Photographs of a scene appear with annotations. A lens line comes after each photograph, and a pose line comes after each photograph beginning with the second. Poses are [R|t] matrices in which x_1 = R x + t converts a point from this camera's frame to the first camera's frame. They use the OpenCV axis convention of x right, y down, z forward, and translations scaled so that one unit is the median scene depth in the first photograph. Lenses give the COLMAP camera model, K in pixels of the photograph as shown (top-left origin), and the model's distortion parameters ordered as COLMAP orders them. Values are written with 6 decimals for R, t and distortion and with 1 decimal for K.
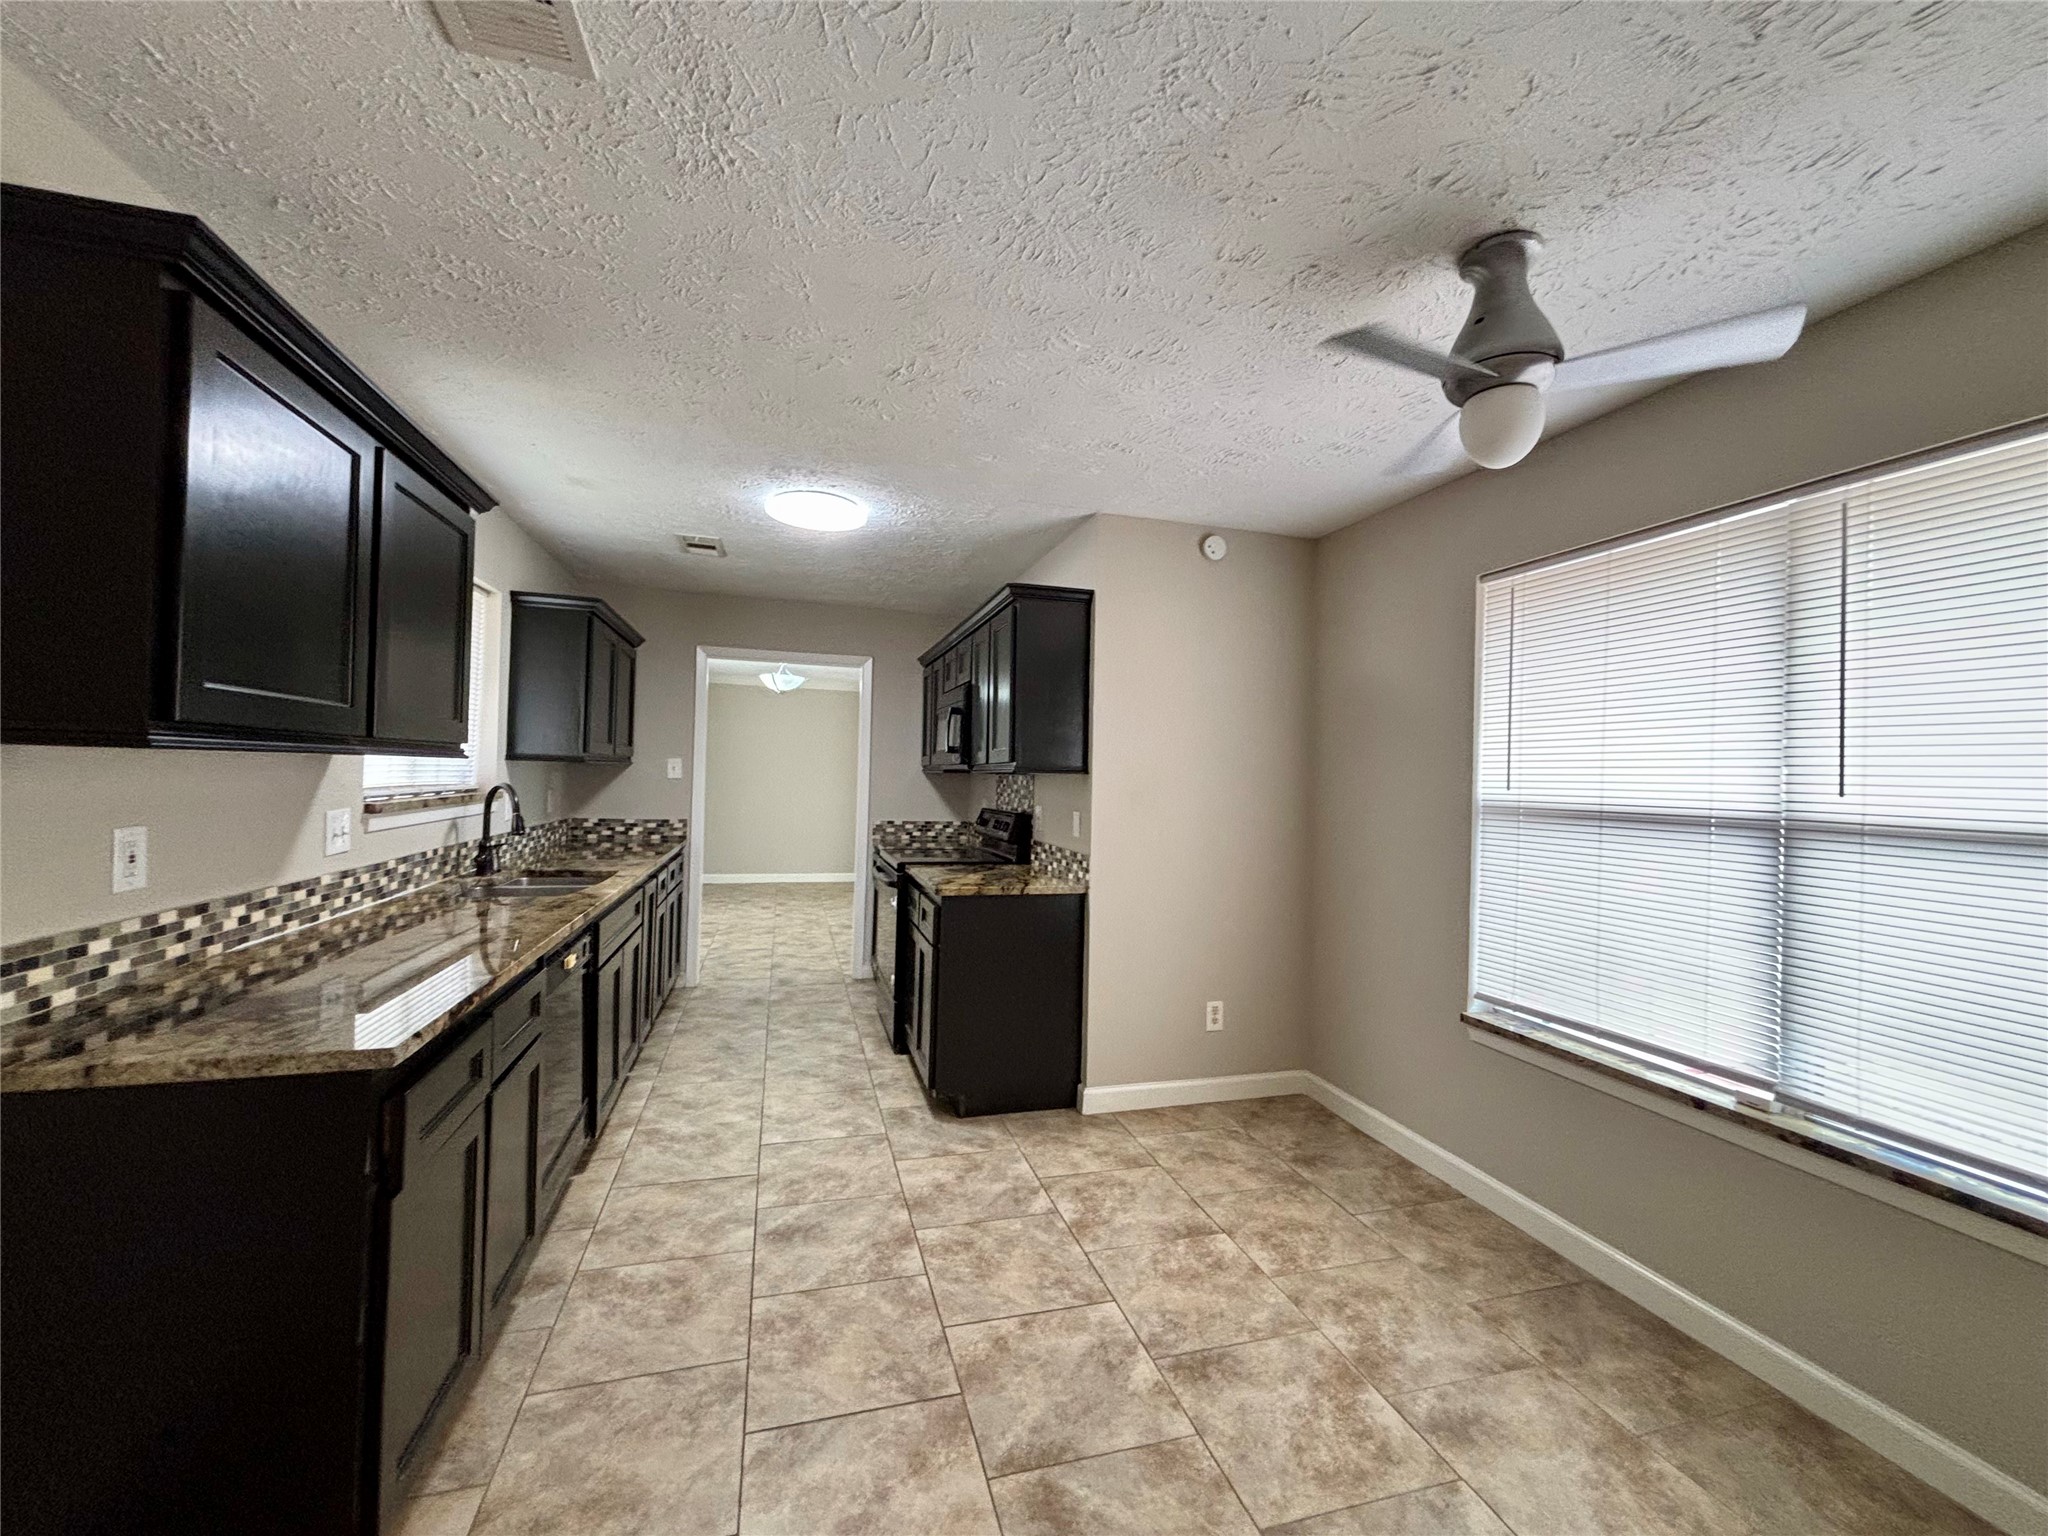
lens RADIAL K [[822.5, 0, 1019.9], [0, 822.5, 769.7], [0, 0, 1]] dist [-0.002487, -0.000253]
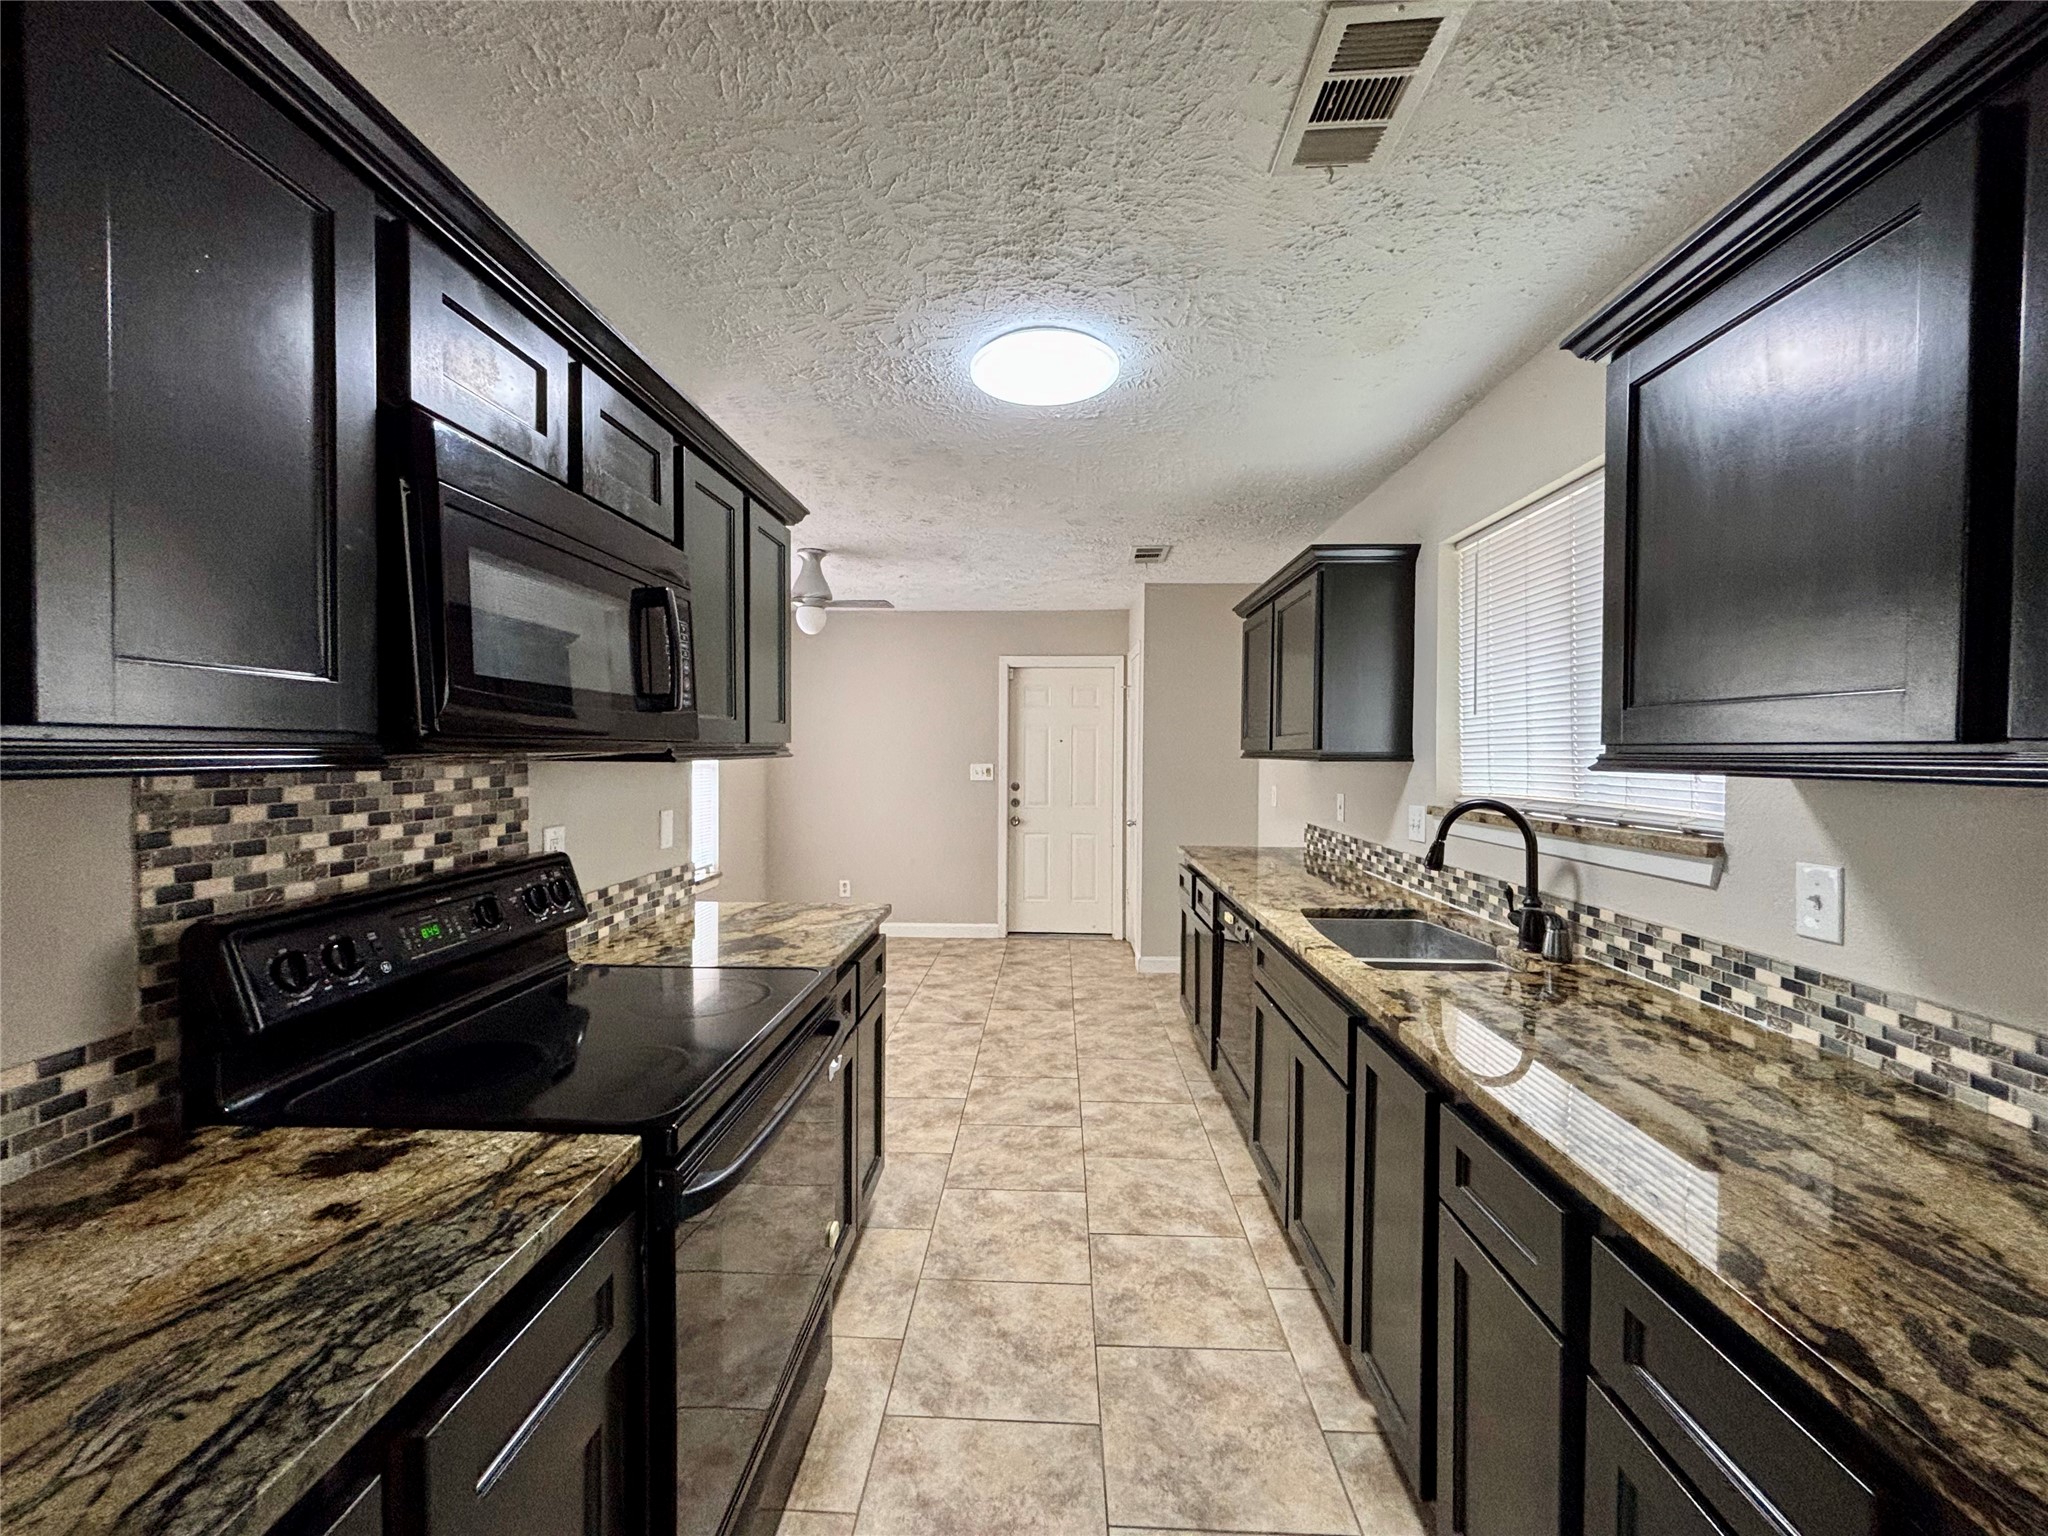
lens RADIAL K [[822.5, 0, 1019.6], [0, 822.5, 764.5], [0, 0, 1]] dist [-0.002487, -0.000253]
pose [[-0.946931, -0.036908, 0.319312, -0.634536], [-0.032928, 0.999298, 0.017857, -0.015678], [-0.319747, 0.006396, -0.947482, 2.295433]]
